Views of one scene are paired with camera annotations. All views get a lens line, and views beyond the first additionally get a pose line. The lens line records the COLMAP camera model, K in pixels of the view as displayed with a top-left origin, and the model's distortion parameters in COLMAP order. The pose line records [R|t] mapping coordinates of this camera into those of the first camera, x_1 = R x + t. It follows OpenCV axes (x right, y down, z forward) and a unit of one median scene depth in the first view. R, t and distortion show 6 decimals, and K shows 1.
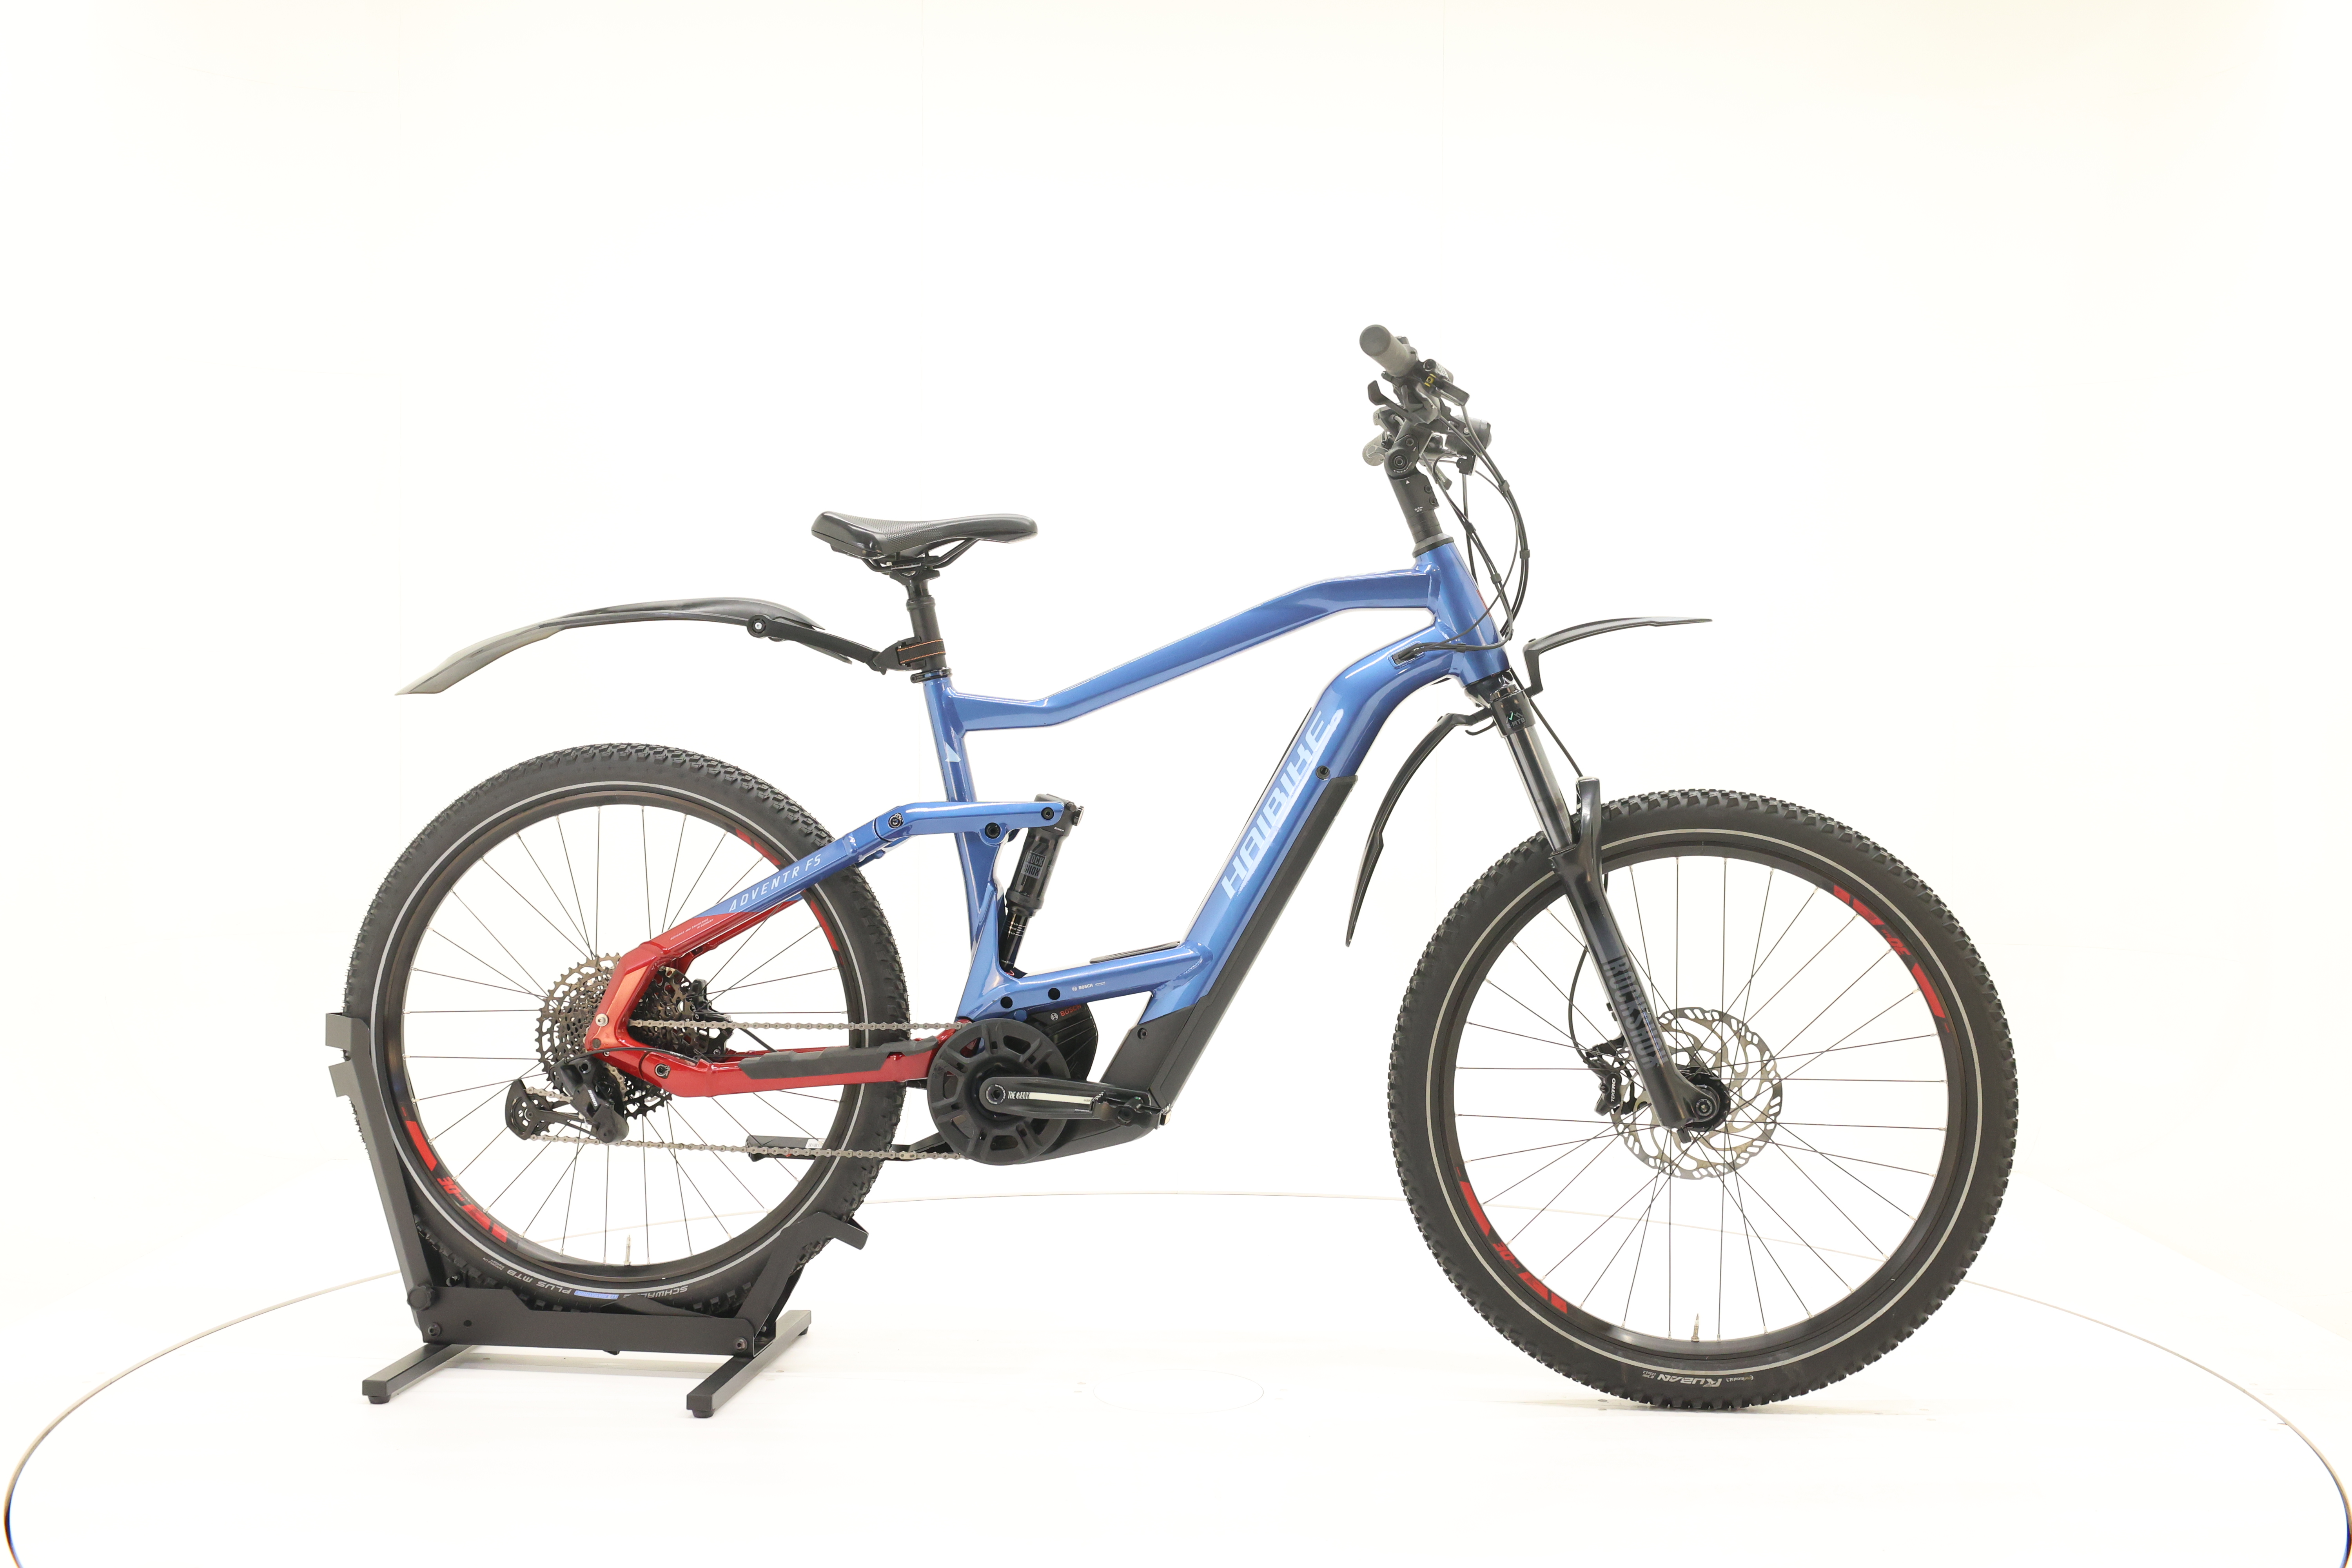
lens RADIAL K [[2547.8, 0, 1171.6], [0, 2547.8, 780.6], [0, 0, 1]] dist [0.000506, 0.000000]
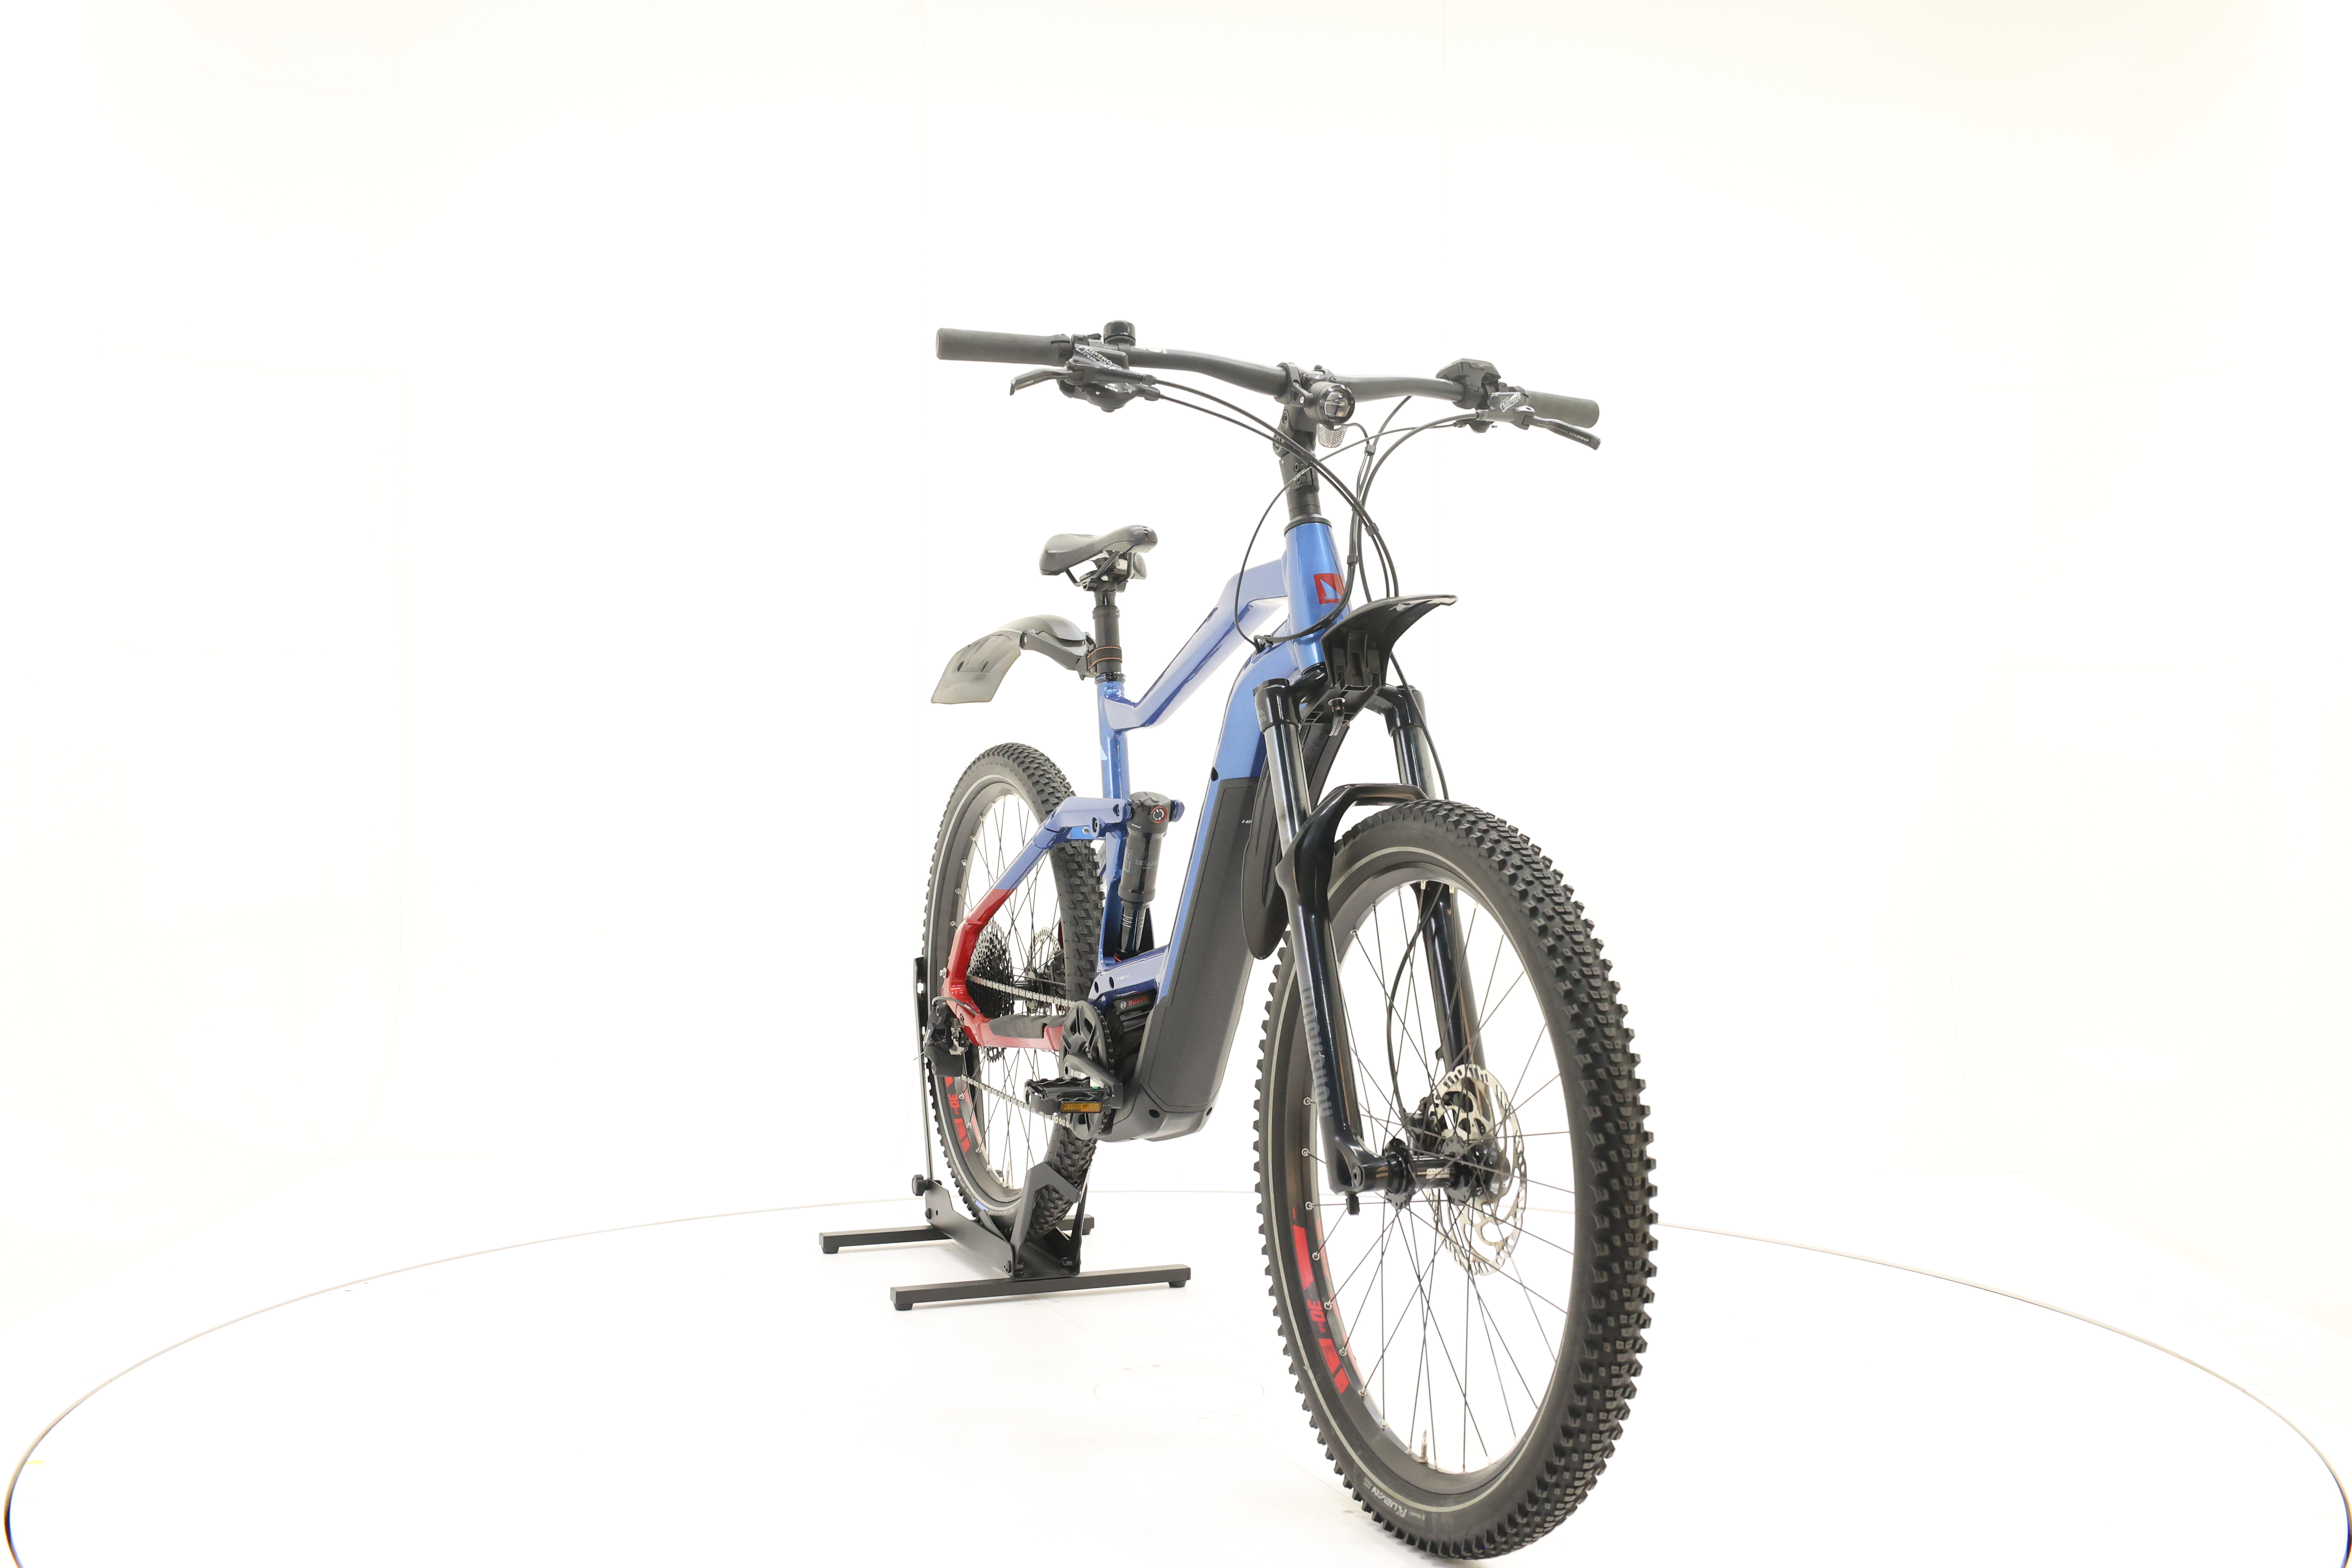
lens RADIAL K [[2547.8, 0, 1177.5], [0, 2547.8, 788.6], [0, 0, 1]] dist [0.000506, 0.000000]
pose [[0.487600, 0.019021, -0.872860, 0.861697], [-0.020118, 0.999742, 0.010548, -0.007135], [0.872835, 0.012416, 0.487857, 0.504024]]
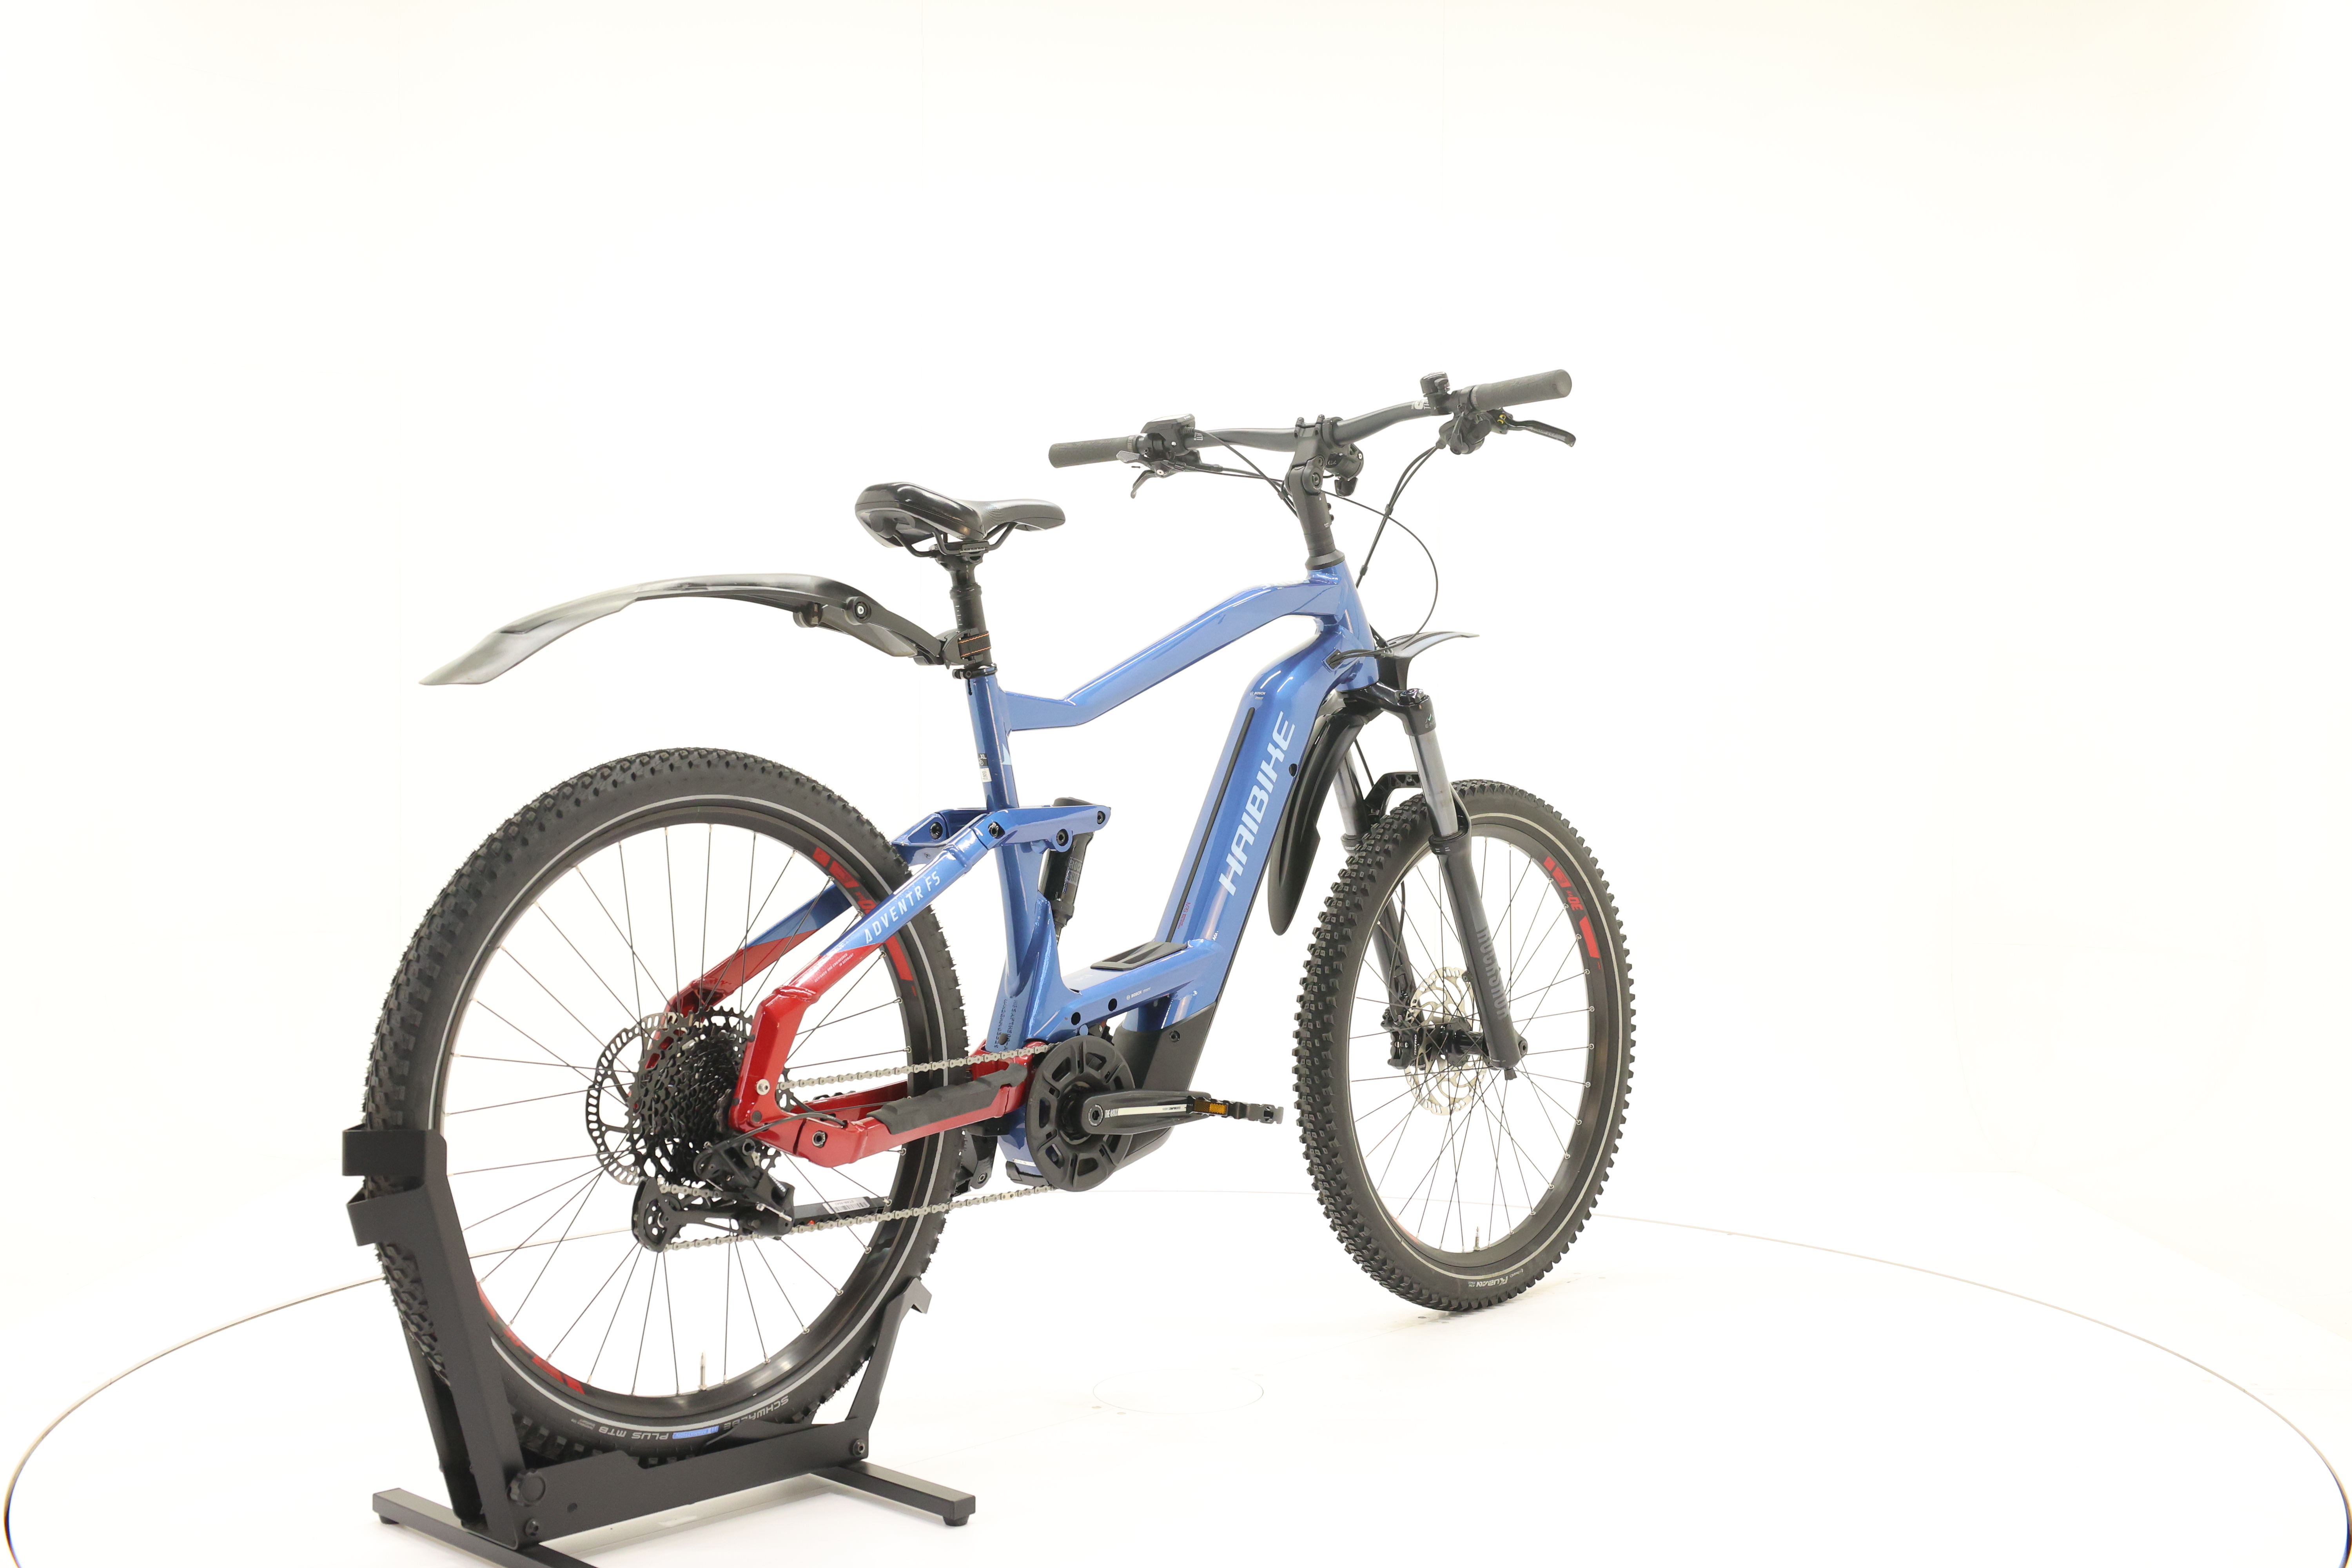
lens RADIAL K [[2547.8, 0, 1186.7], [0, 2547.8, 786.5], [0, 0, 1]] dist [0.000506, 0.000000]
pose [[0.586263, -0.019684, 0.809881, -0.793170], [0.016100, 0.999790, 0.012644, -0.010181], [-0.809961, 0.005626, 0.586457, 0.405582]]
